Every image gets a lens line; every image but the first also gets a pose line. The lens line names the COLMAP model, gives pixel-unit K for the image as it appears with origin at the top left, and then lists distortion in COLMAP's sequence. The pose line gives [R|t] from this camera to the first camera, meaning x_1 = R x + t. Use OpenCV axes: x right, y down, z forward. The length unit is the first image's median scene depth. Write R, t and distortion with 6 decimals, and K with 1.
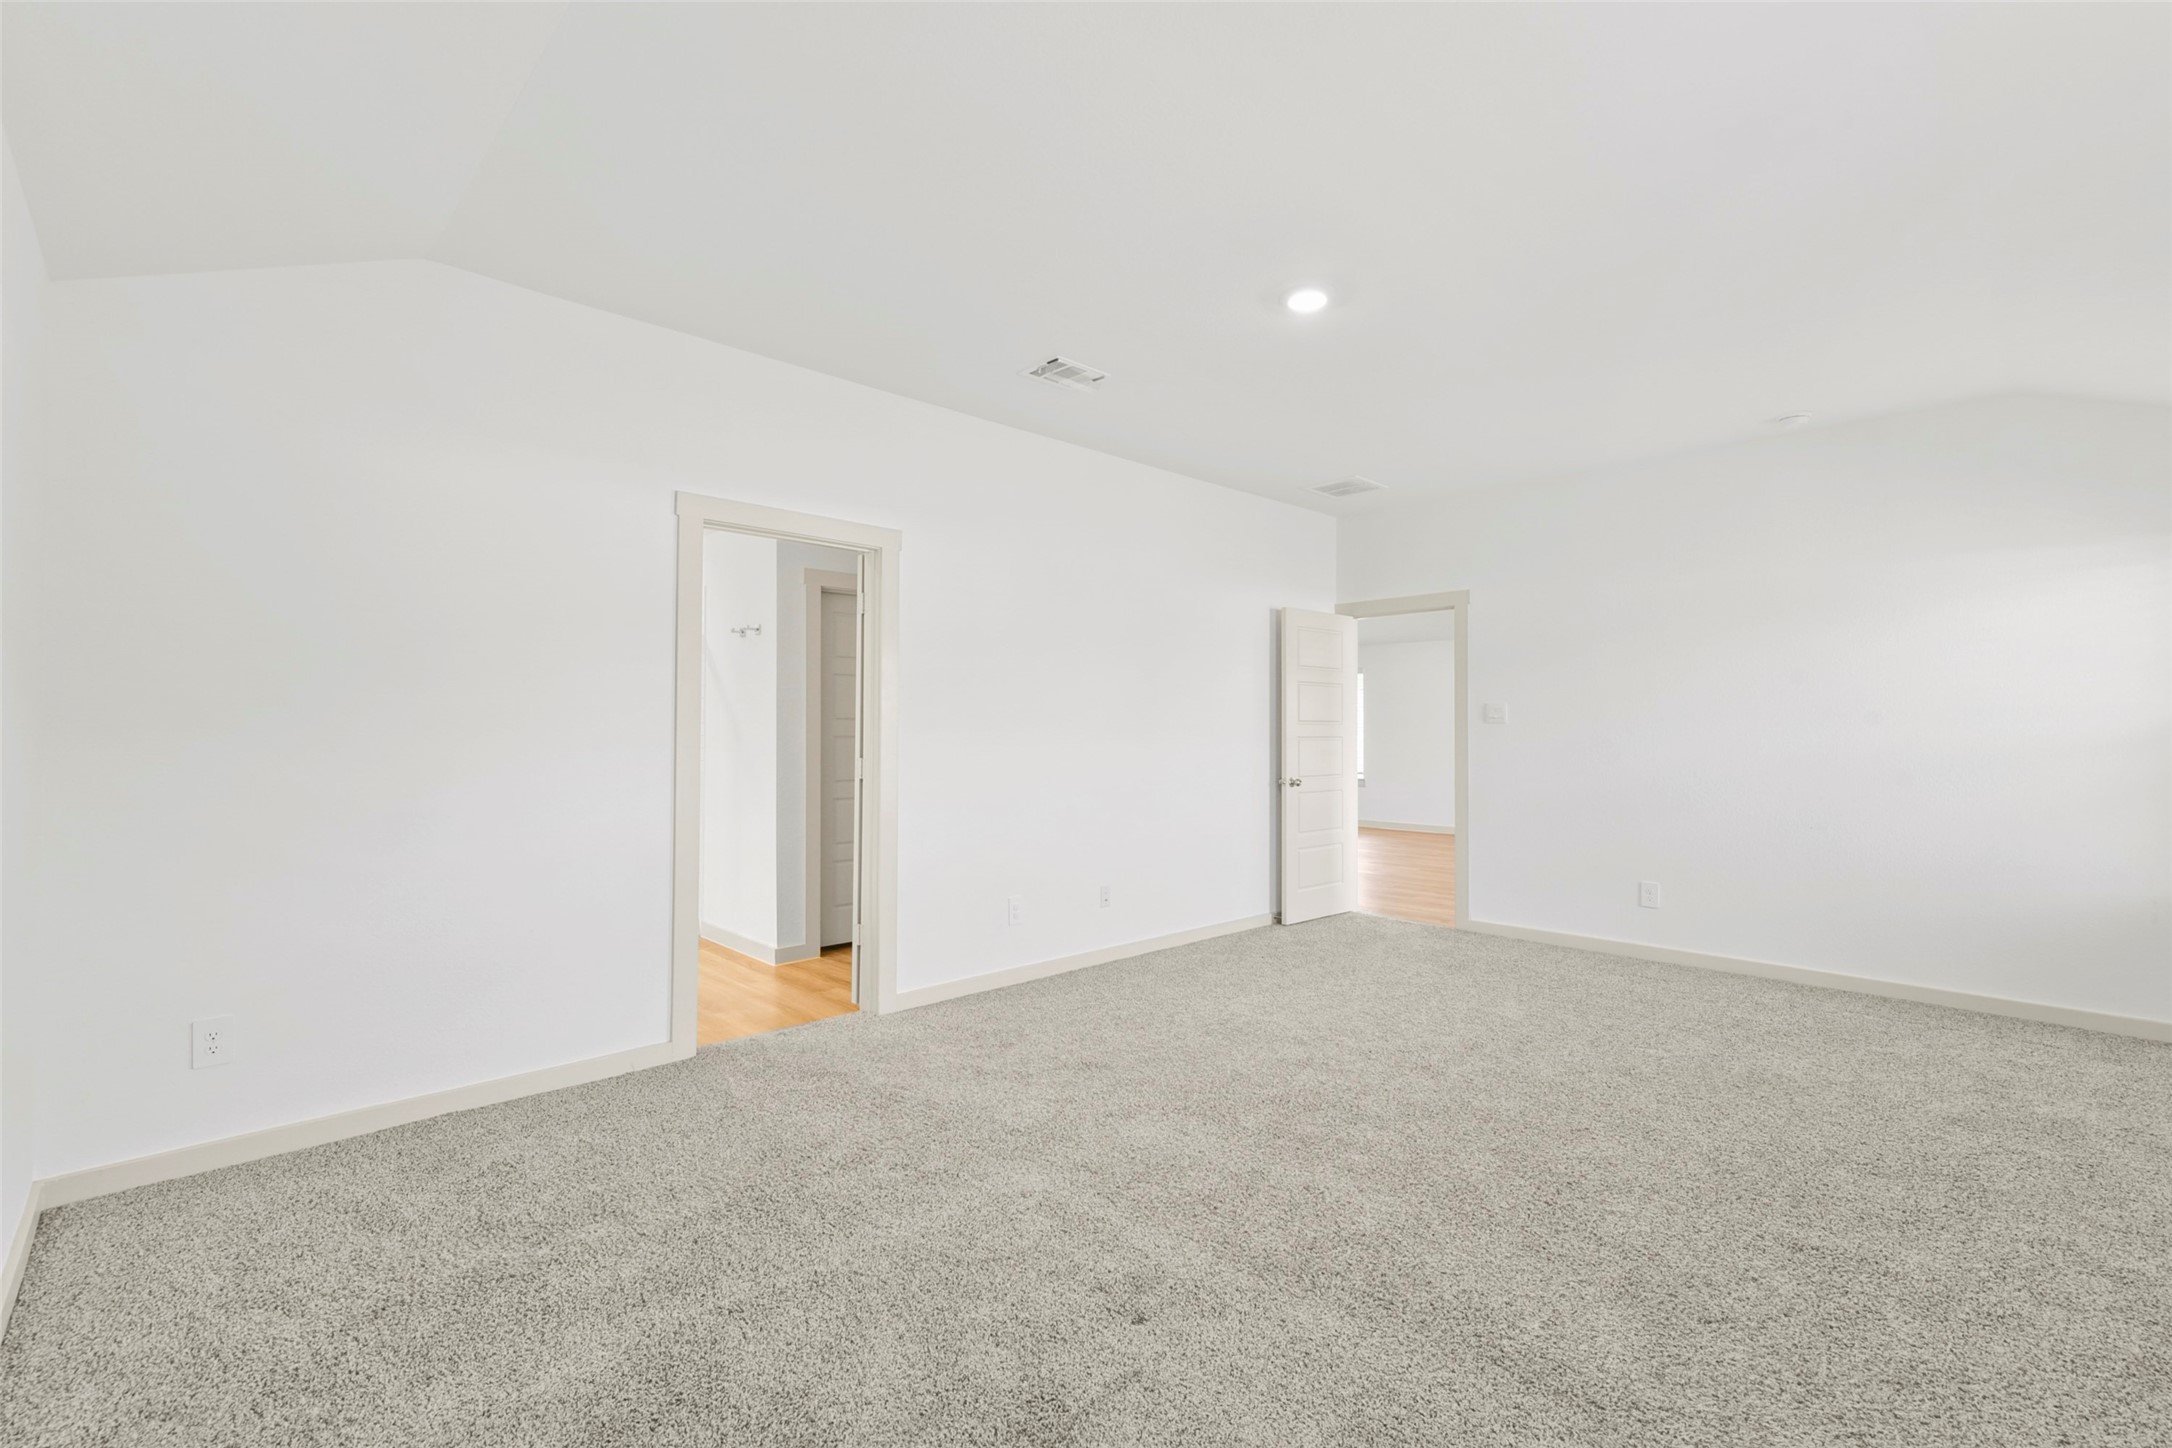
lens RADIAL K [[961.6, 0, 1084.5], [0, 961.6, 723.7], [0, 0, 1]] dist [0.004668, 0.000112]
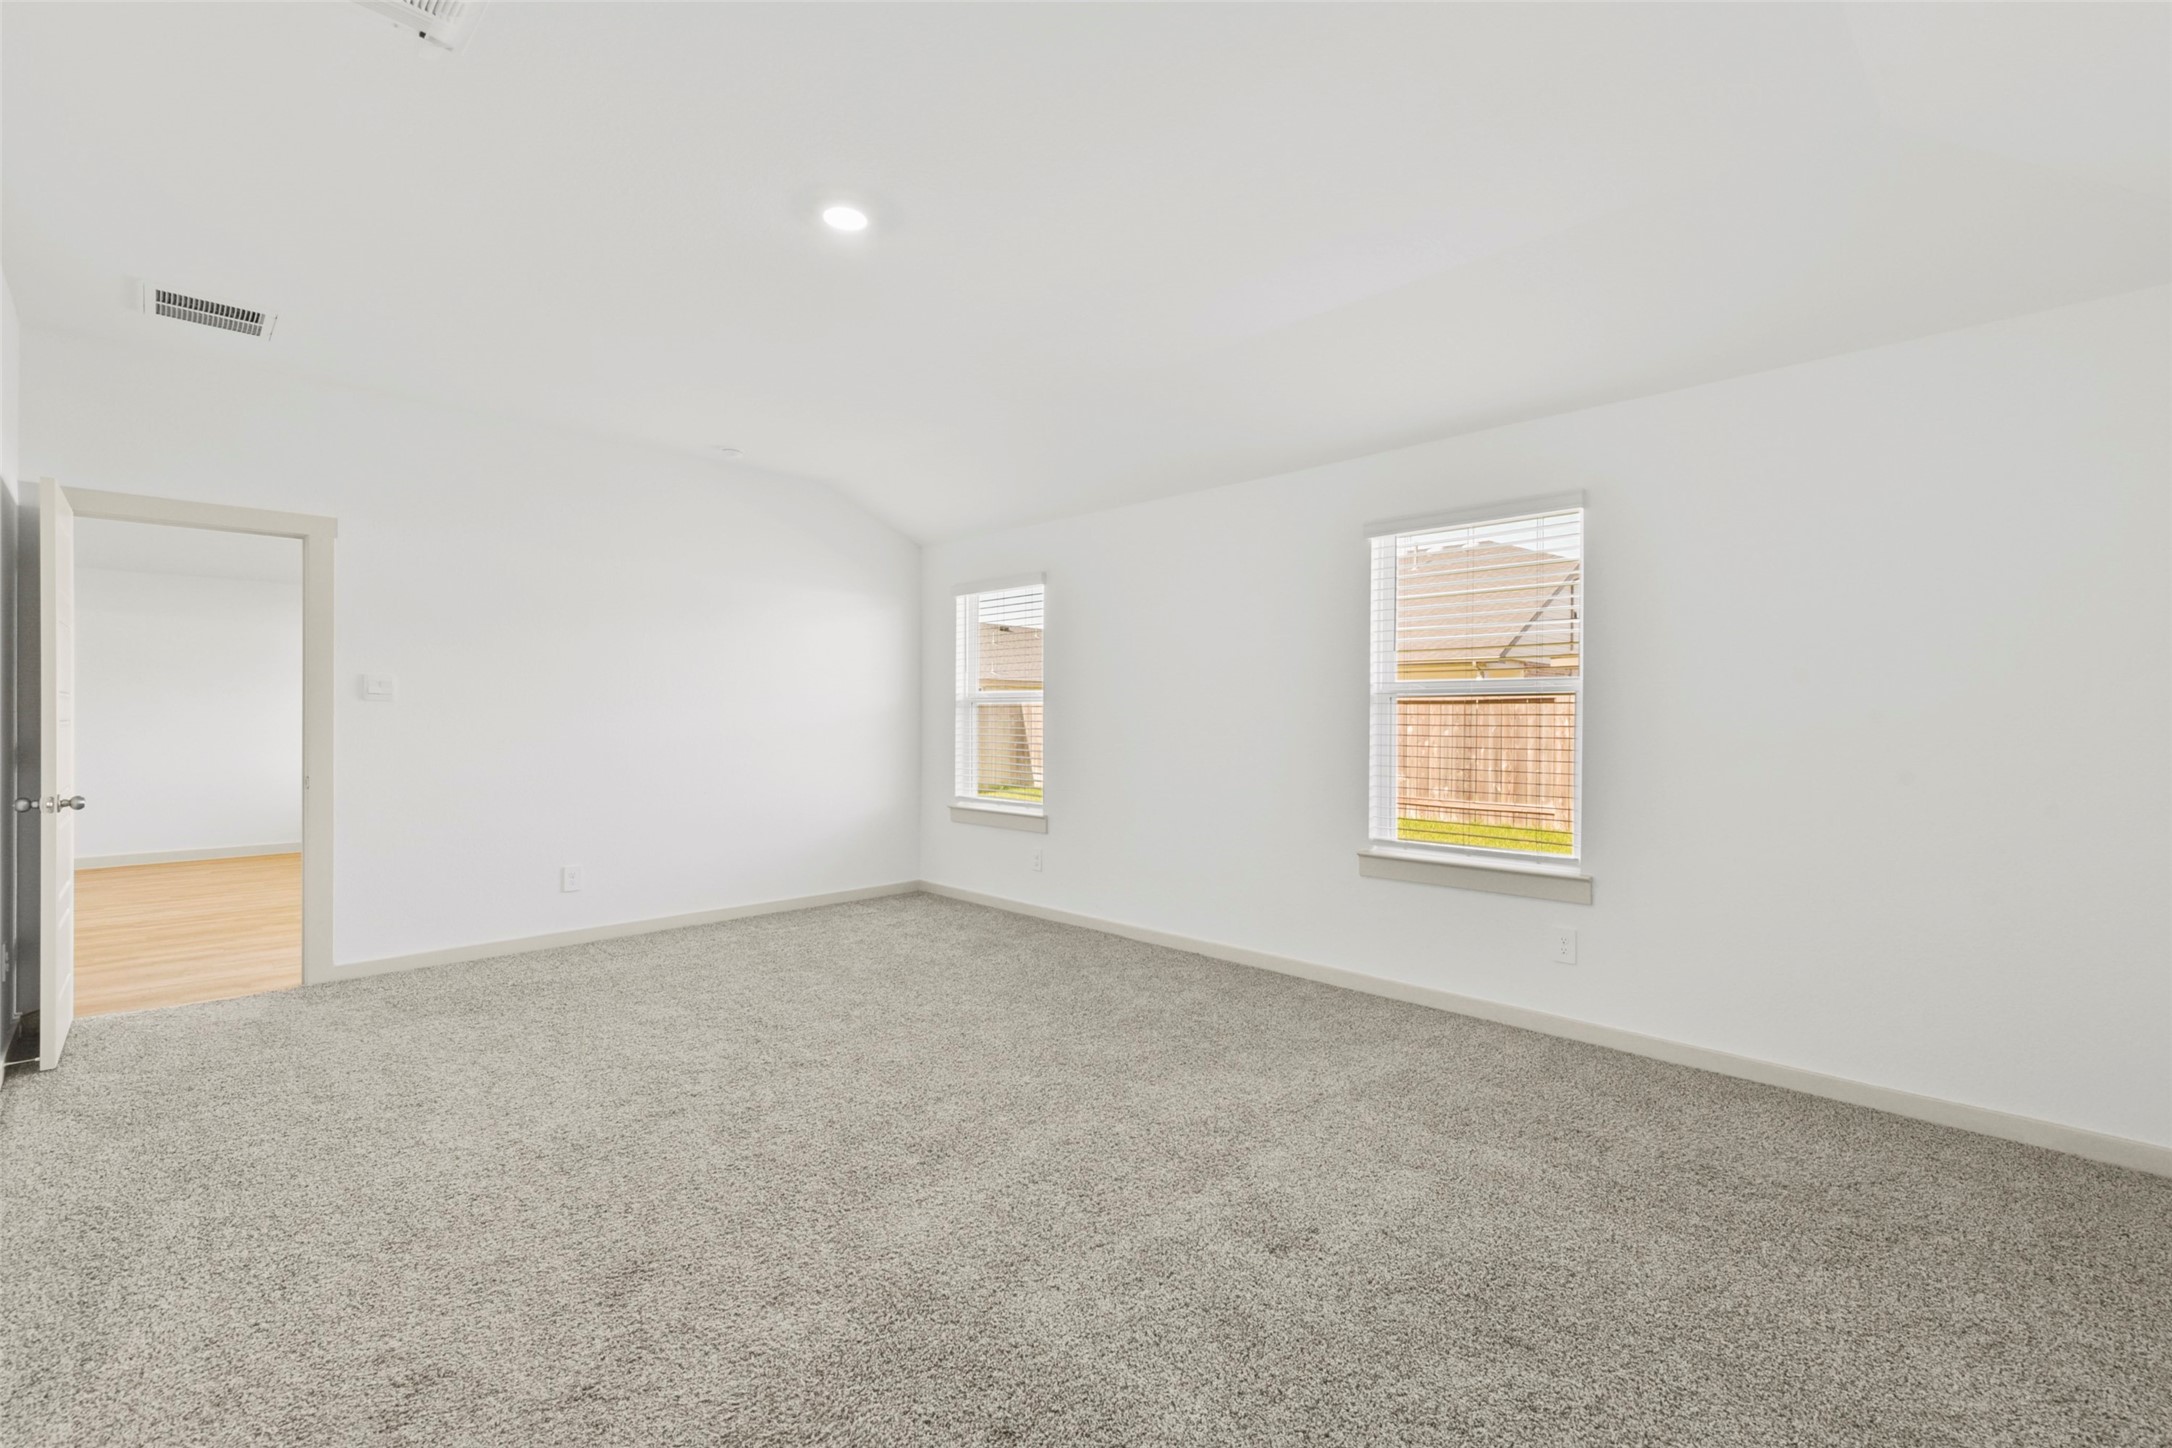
lens RADIAL K [[961.6, 0, 1091.1], [0, 961.6, 725.8], [0, 0, 1]] dist [0.004668, 0.000112]
pose [[-0.048329, -0.011793, 0.998762, -0.419992], [-0.015391, 0.999820, 0.011061, 0.002651], [-0.998713, -0.014837, -0.048502, 0.518921]]
